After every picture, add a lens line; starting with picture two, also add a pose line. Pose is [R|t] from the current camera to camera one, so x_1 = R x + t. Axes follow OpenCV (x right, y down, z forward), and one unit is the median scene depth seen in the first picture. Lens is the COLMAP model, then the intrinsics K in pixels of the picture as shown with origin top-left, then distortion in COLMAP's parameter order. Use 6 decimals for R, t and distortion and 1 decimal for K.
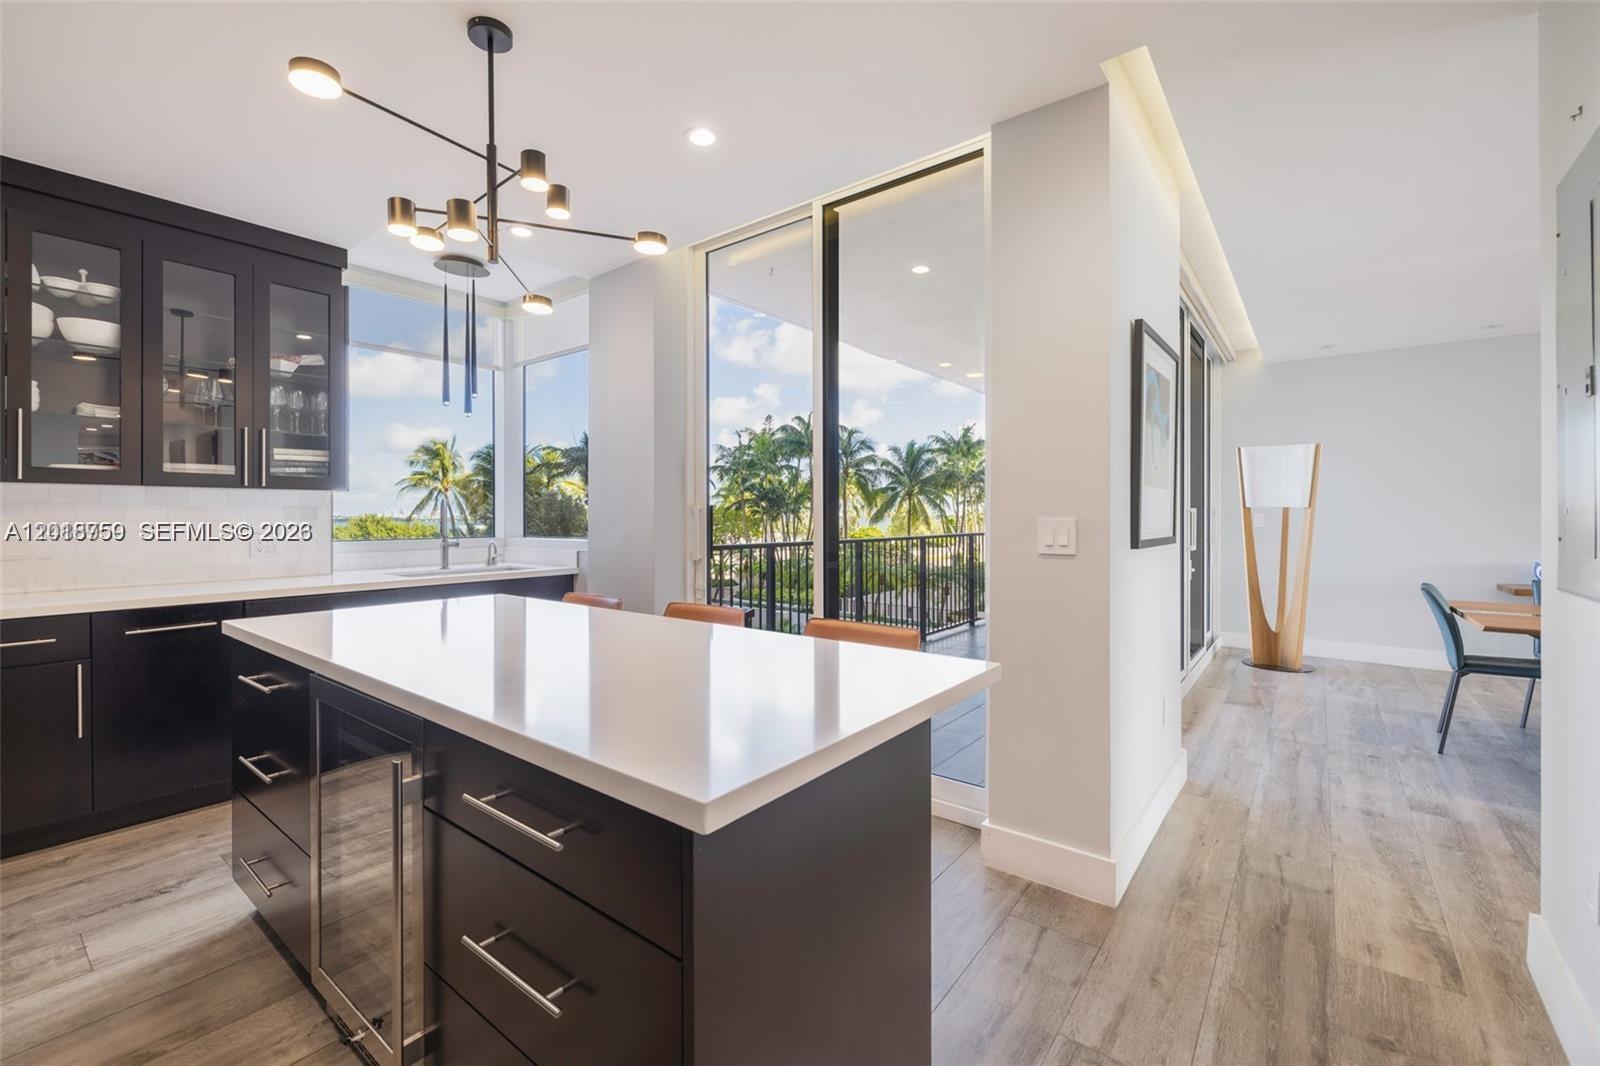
lens RADIAL K [[673.1, 0, 793.9], [0, 673.1, 524.2], [0, 0, 1]] dist [0.000071, 0.000376]
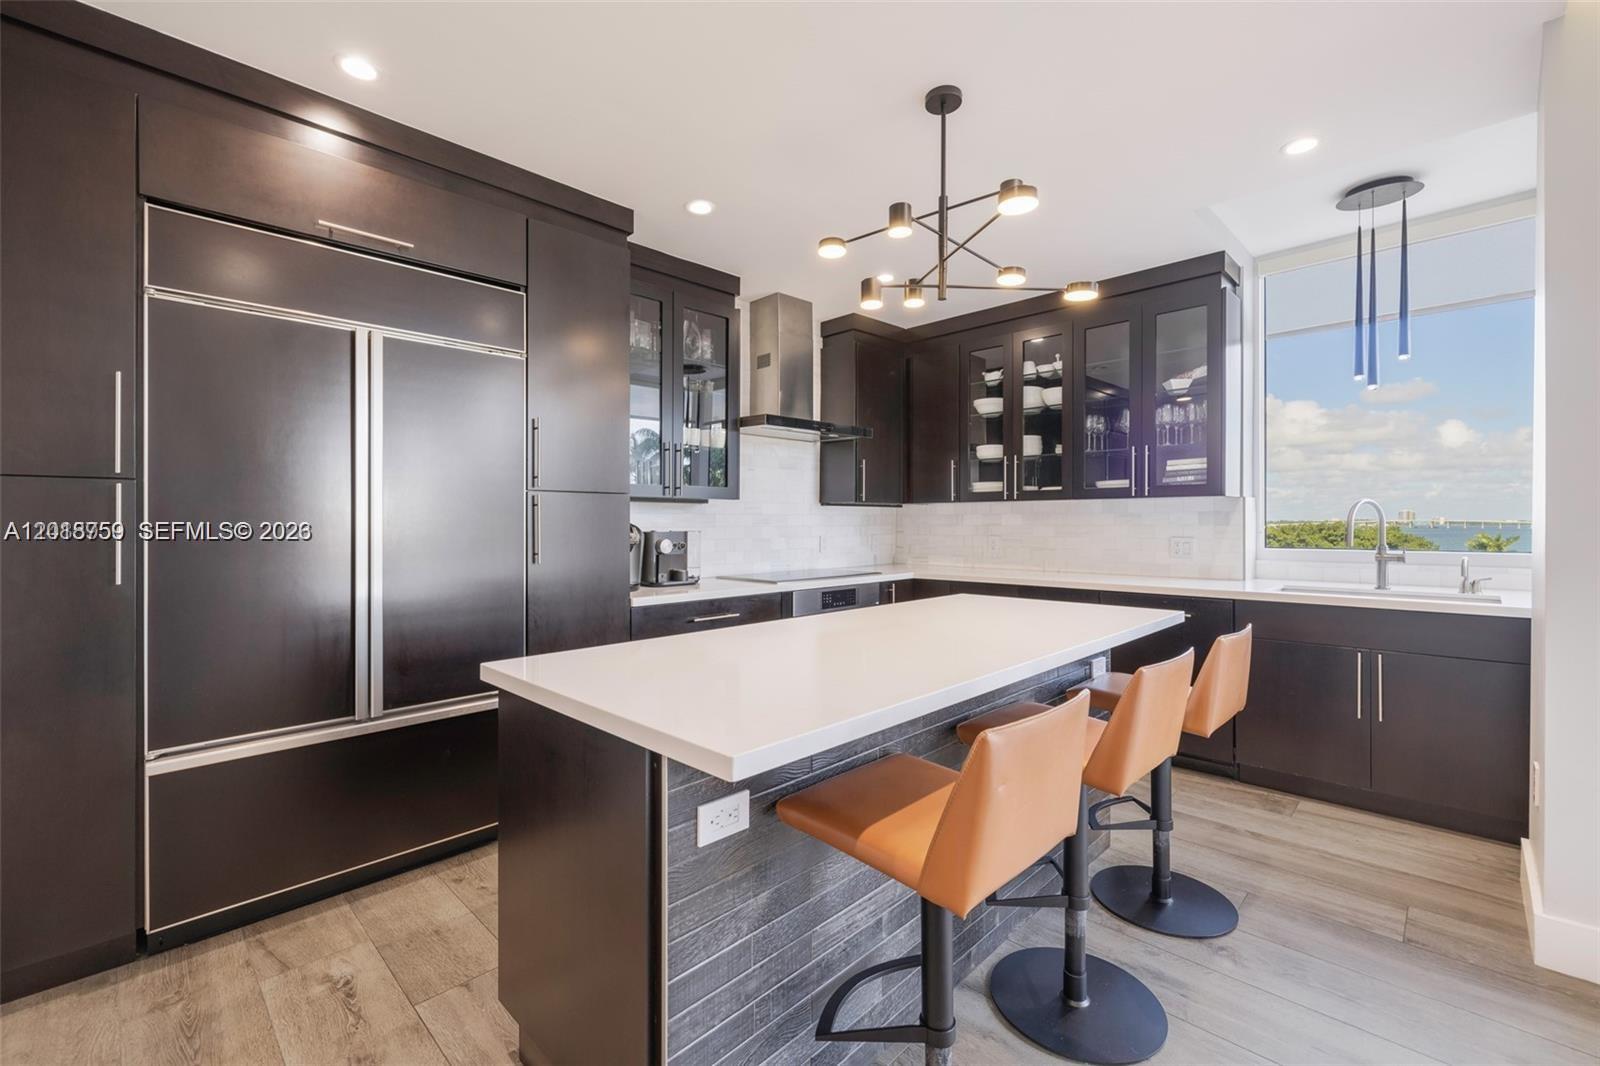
lens RADIAL K [[673.1, 0, 793.9], [0, 673.1, 524.2], [0, 0, 1]] dist [0.000071, 0.000376]
pose [[-0.108682, 0.002846, -0.994072, 0.400072], [-0.009631, 0.999946, 0.003916, -0.006214], [0.994030, 0.010000, -0.108649, 0.505061]]
